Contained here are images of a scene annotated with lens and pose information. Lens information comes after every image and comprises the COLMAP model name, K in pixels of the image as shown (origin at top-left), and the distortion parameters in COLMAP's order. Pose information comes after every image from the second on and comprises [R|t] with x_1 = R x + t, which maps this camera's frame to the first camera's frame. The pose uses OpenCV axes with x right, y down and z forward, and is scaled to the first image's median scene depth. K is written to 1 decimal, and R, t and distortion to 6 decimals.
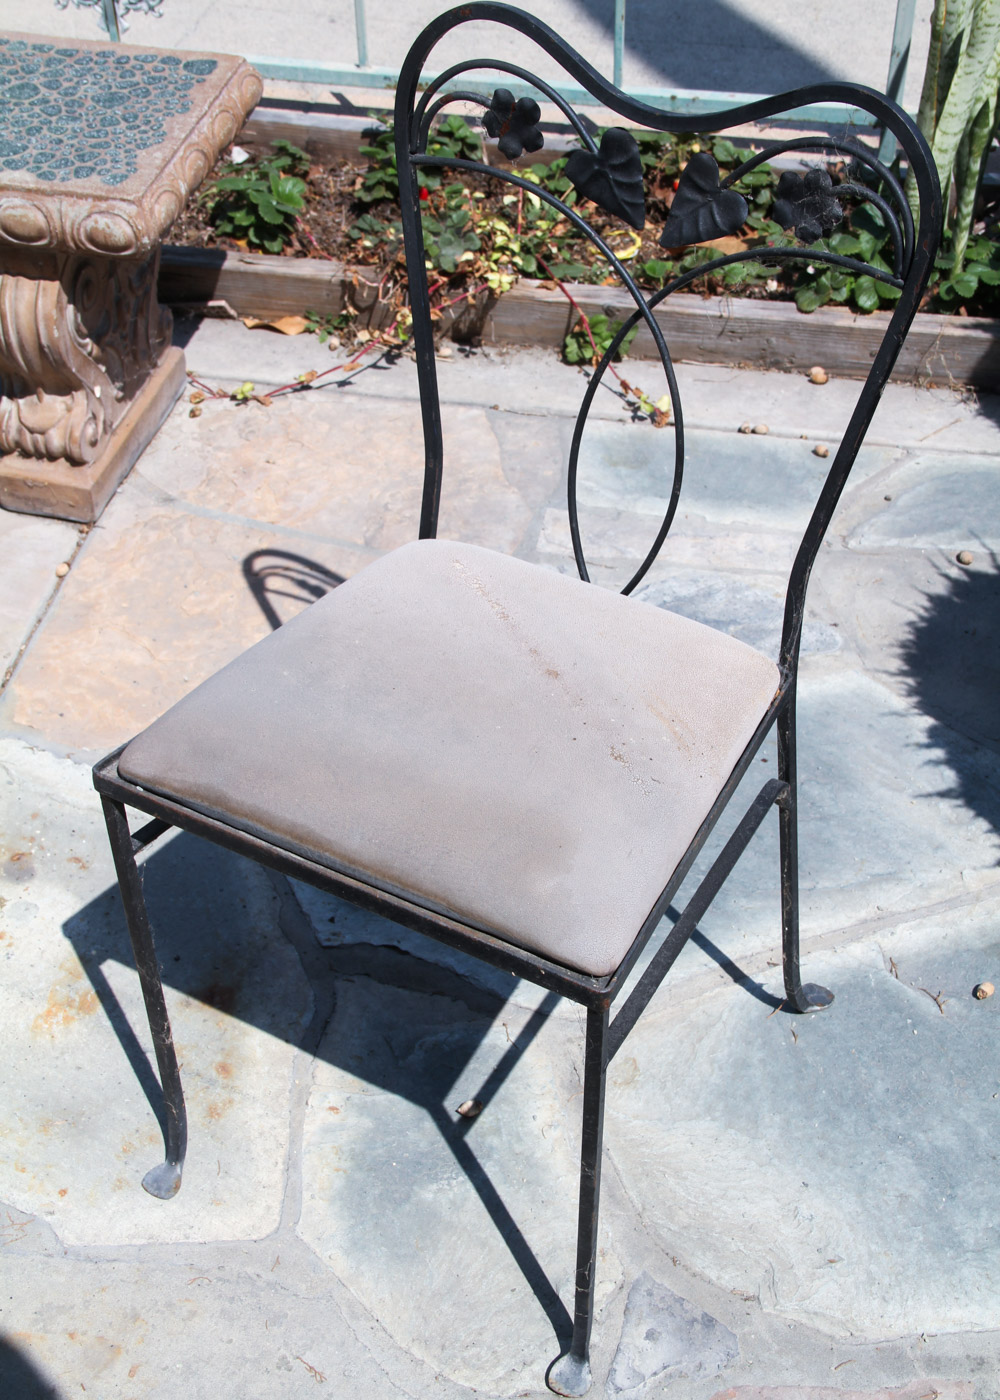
lens RADIAL K [[2048.1, 0, 503.9], [0, 2048.1, 700.0], [0, 0, 1]] dist [-0.030333, 0.000000]
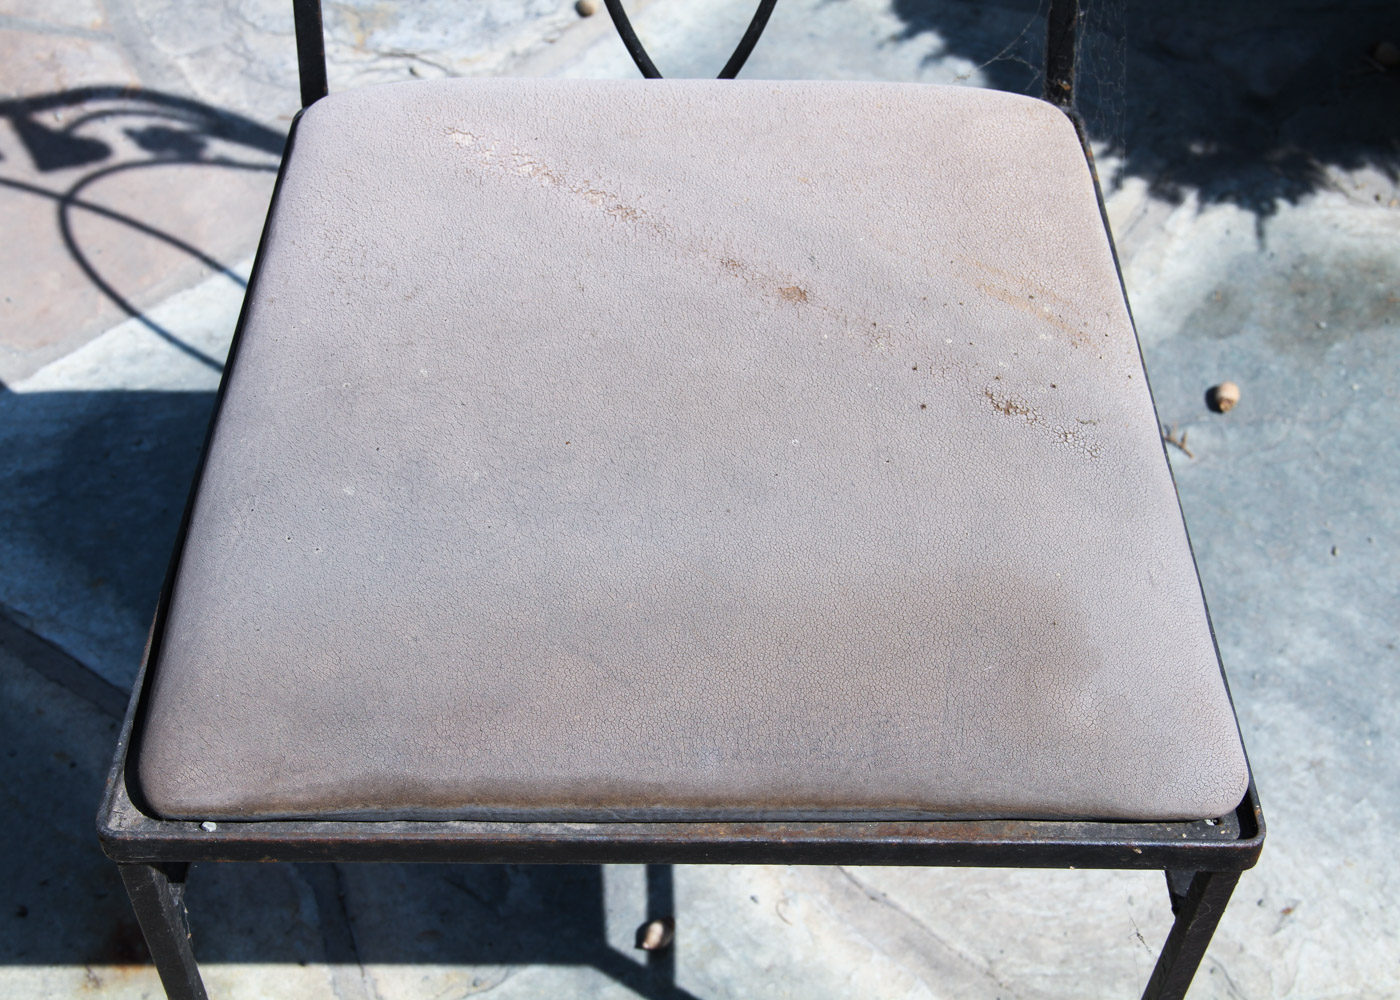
lens RADIAL K [[2788.3, 0, 698.3], [0, 2788.3, 504.5], [0, 0, 1]] dist [0.147407, 0.000000]
pose [[0.859361, -0.409741, 0.305960, -0.210294], [0.313382, 0.894775, 0.318073, -0.175345], [-0.404093, -0.177457, 0.897339, 0.280430]]
